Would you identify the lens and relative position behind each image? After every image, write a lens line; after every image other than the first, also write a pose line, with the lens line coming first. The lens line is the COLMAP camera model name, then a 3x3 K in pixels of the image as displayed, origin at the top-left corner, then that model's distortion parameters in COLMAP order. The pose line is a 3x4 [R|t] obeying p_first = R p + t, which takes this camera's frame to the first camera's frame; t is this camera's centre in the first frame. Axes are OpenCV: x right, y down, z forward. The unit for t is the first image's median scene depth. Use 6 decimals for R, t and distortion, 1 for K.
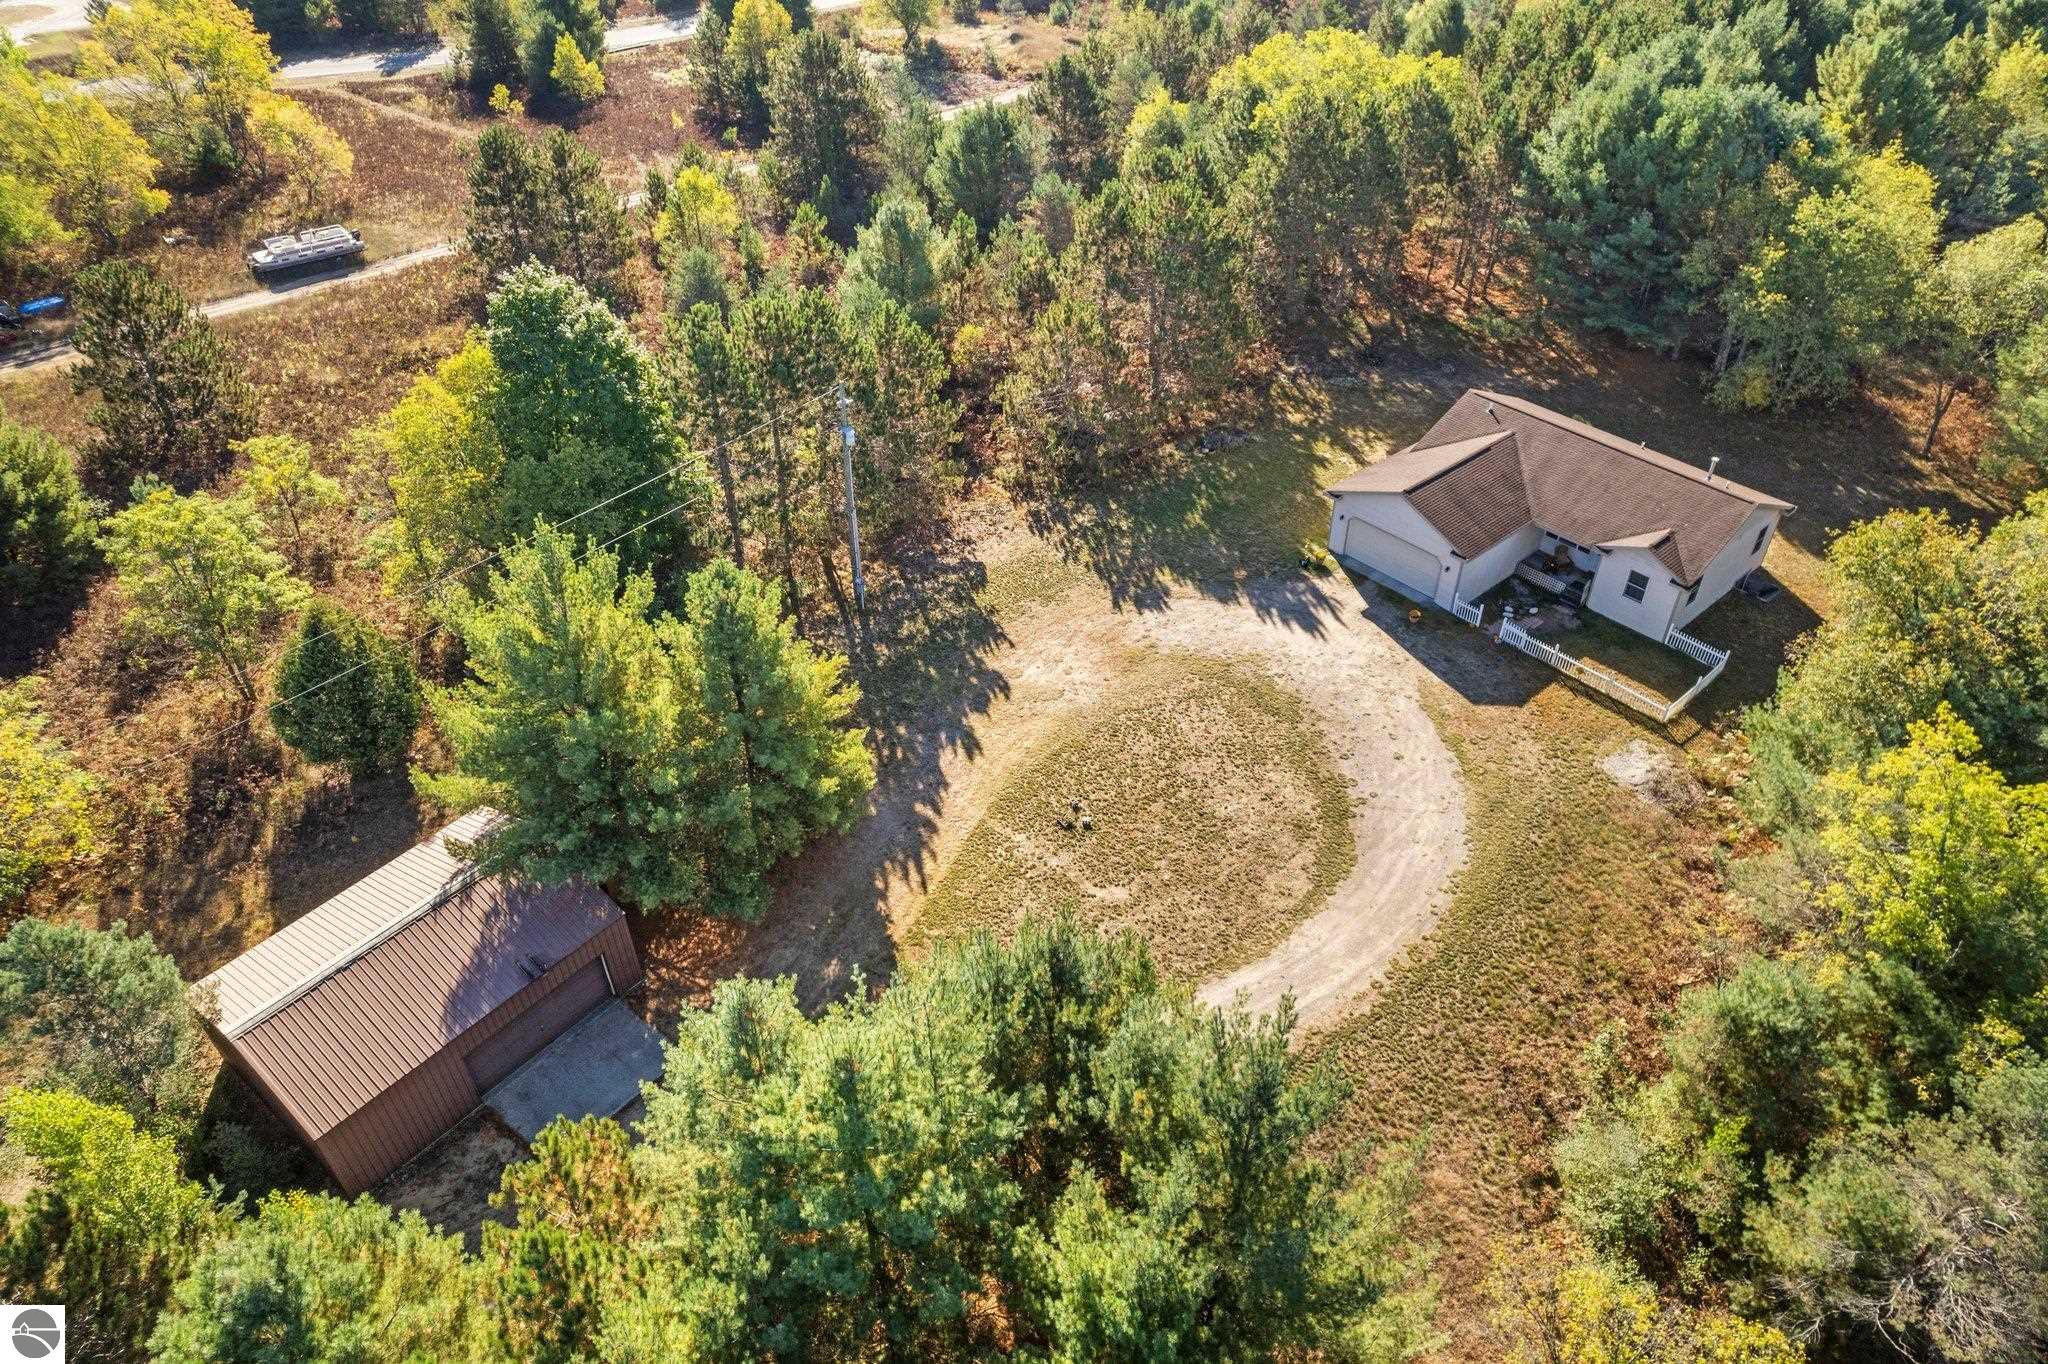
lens RADIAL K [[1340.0, 0, 1040.9], [0, 1340.0, 693.6], [0, 0, 1]] dist [-0.076005, 0.072952]
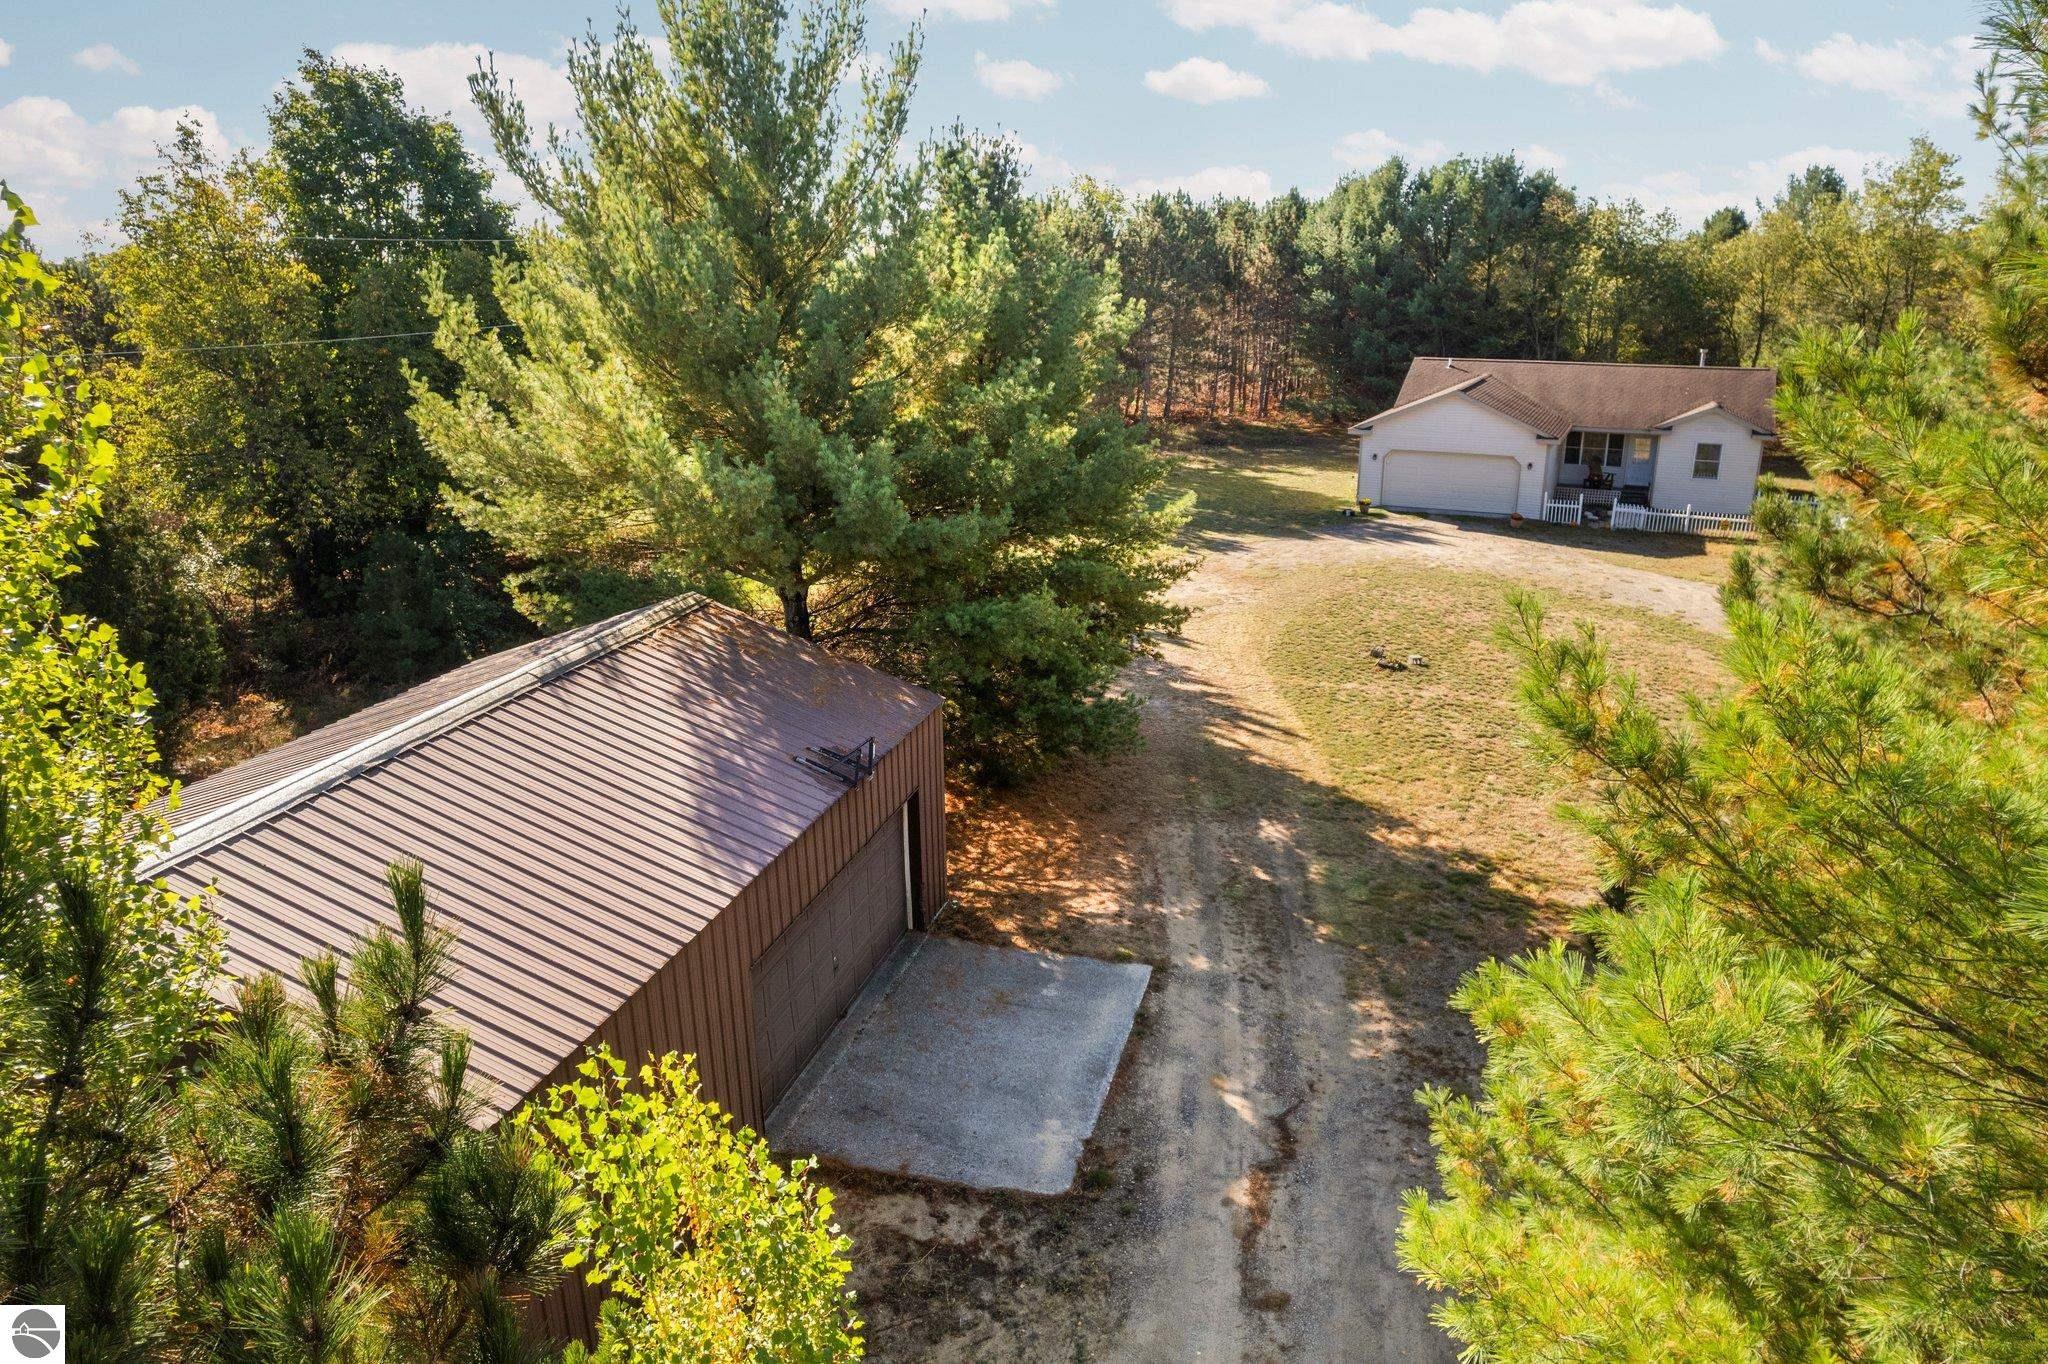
lens RADIAL K [[1340.0, 0, 1040.9], [0, 1340.0, 693.6], [0, 0, 1]] dist [-0.076005, 0.072952]
pose [[0.917512, -0.129842, 0.375916, -0.324151], [0.255175, 0.917191, -0.306016, 0.221522], [-0.305053, 0.376698, 0.874667, 0.402484]]
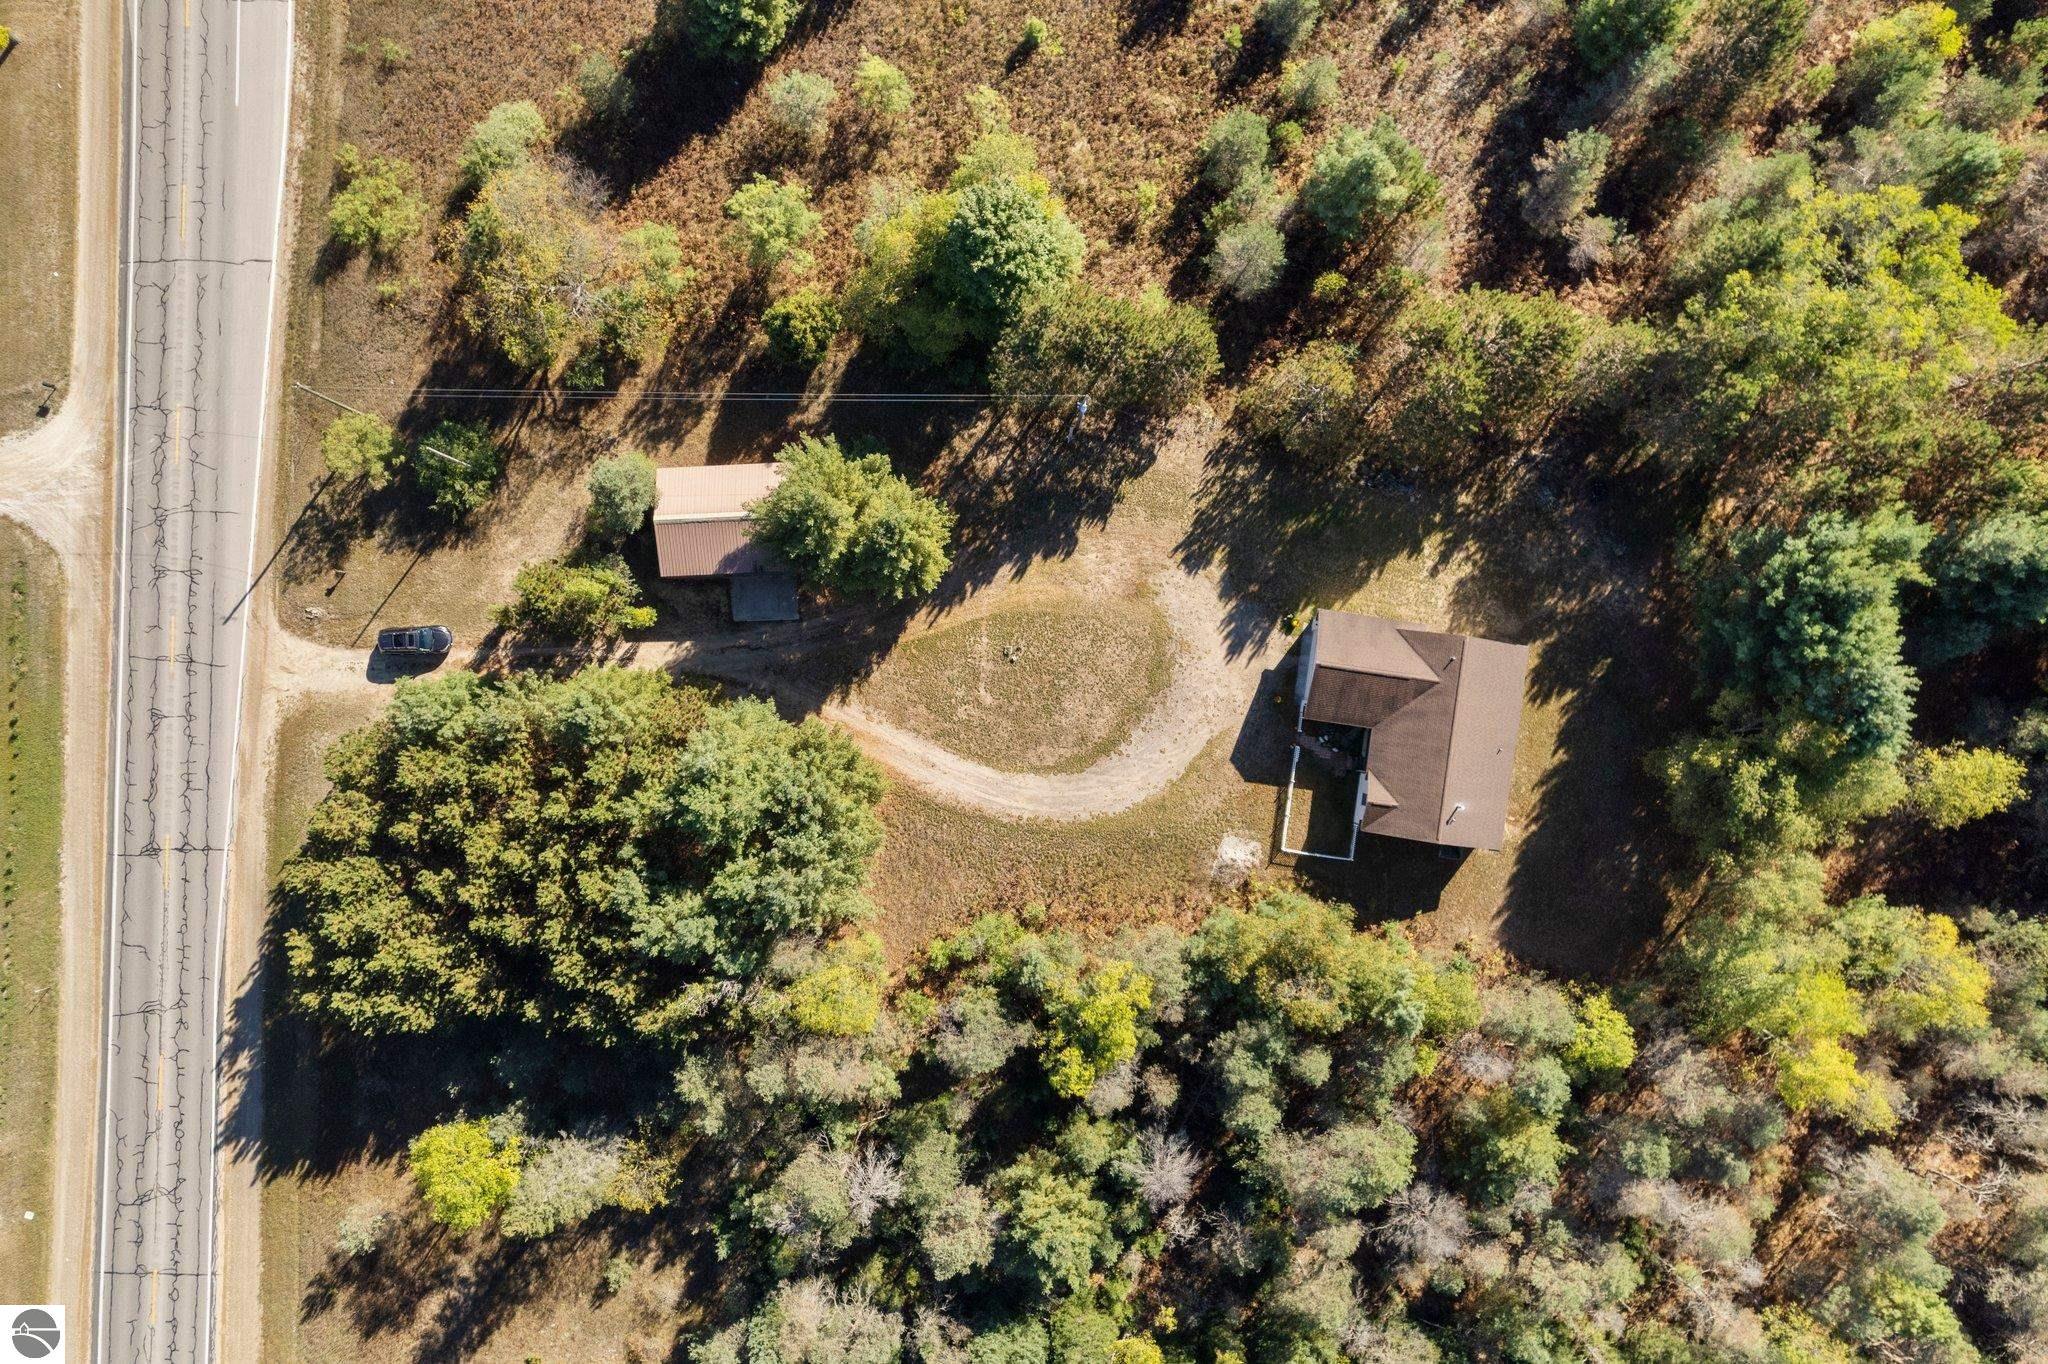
lens RADIAL K [[1340.0, 0, 1040.9], [0, 1340.0, 693.6], [0, 0, 1]] dist [-0.076005, 0.072952]
pose [[0.647849, 0.761764, -0.002816, 0.090496], [-0.462373, 0.396161, 0.793264, -1.250277], [0.605395, -0.512613, 0.608872, -0.189071]]
